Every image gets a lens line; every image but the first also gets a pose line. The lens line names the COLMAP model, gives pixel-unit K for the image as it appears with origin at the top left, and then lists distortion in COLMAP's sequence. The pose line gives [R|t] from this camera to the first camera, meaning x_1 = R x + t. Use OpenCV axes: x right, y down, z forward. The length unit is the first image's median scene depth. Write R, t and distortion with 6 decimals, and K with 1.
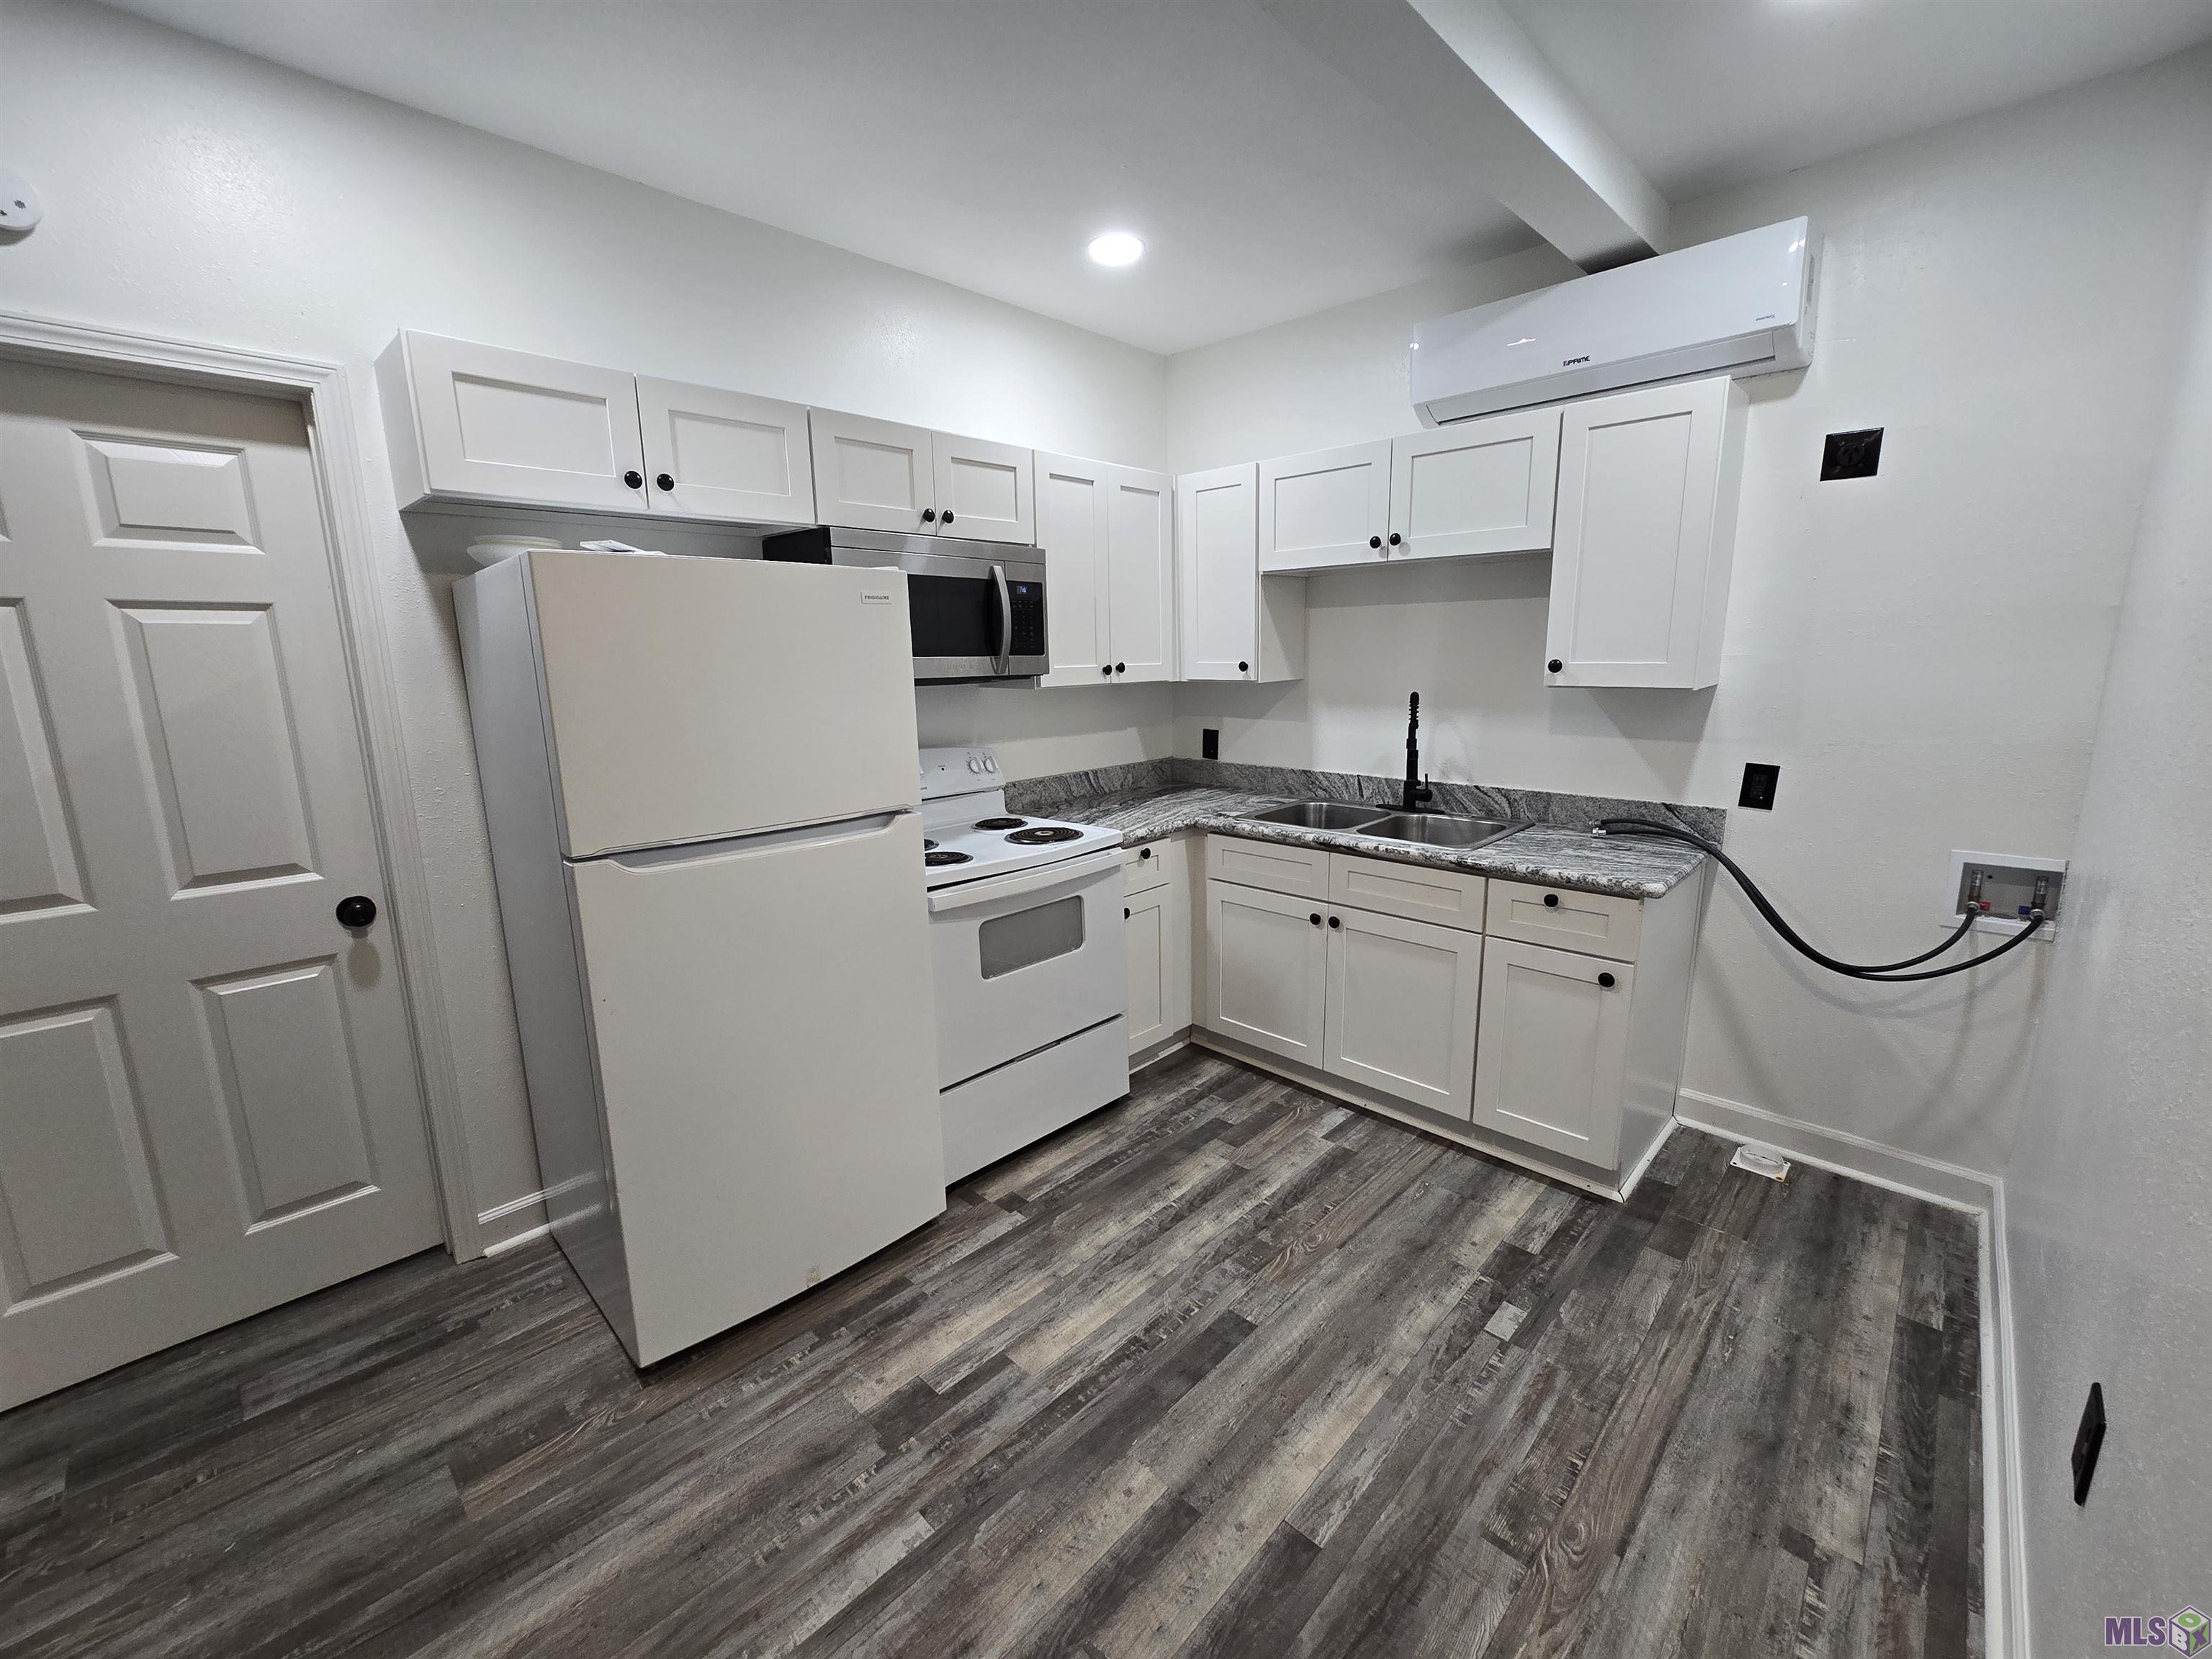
lens RADIAL K [[888.6, 0, 1119.8], [0, 888.6, 838.5], [0, 0, 1]] dist [-0.003033, 0.002515]
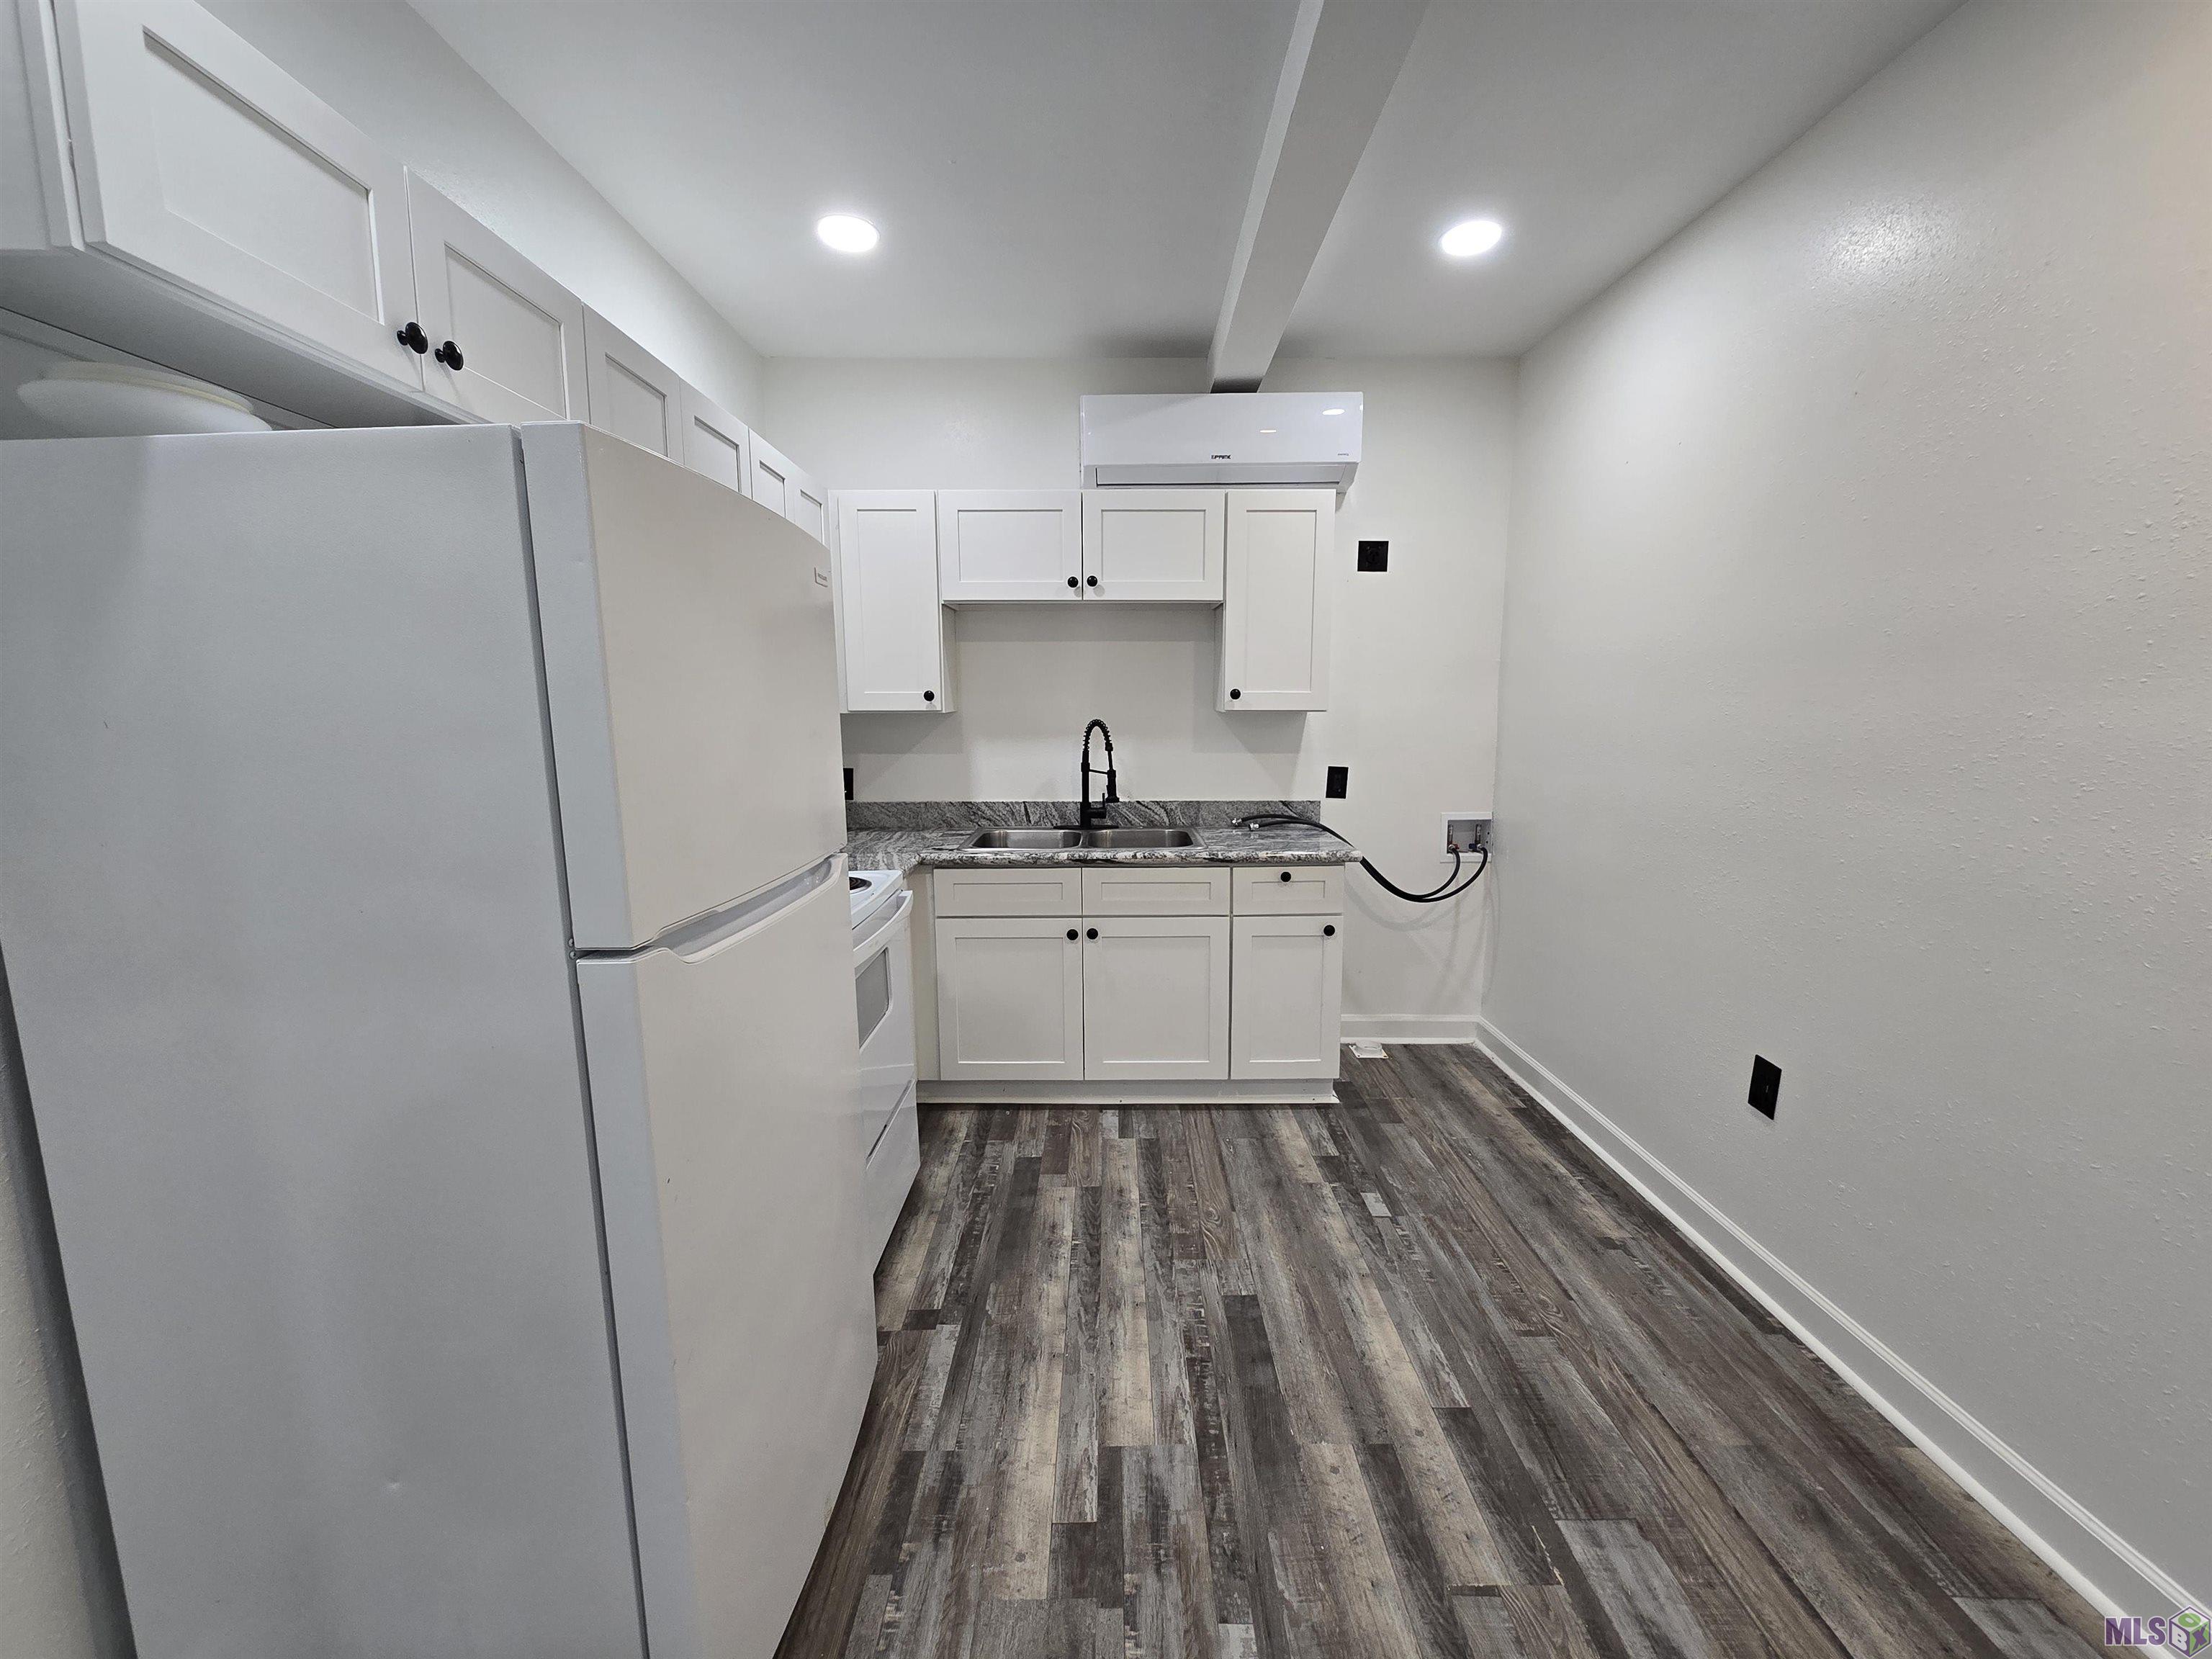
lens RADIAL K [[888.6, 0, 1118.9], [0, 888.6, 838.7], [0, 0, 1]] dist [-0.003033, 0.002515]
pose [[0.727765, -0.090407, 0.679842, -0.532924], [0.135470, 0.990693, -0.013275, 0.001343], [-0.672314, 0.101759, 0.733239, 0.233098]]
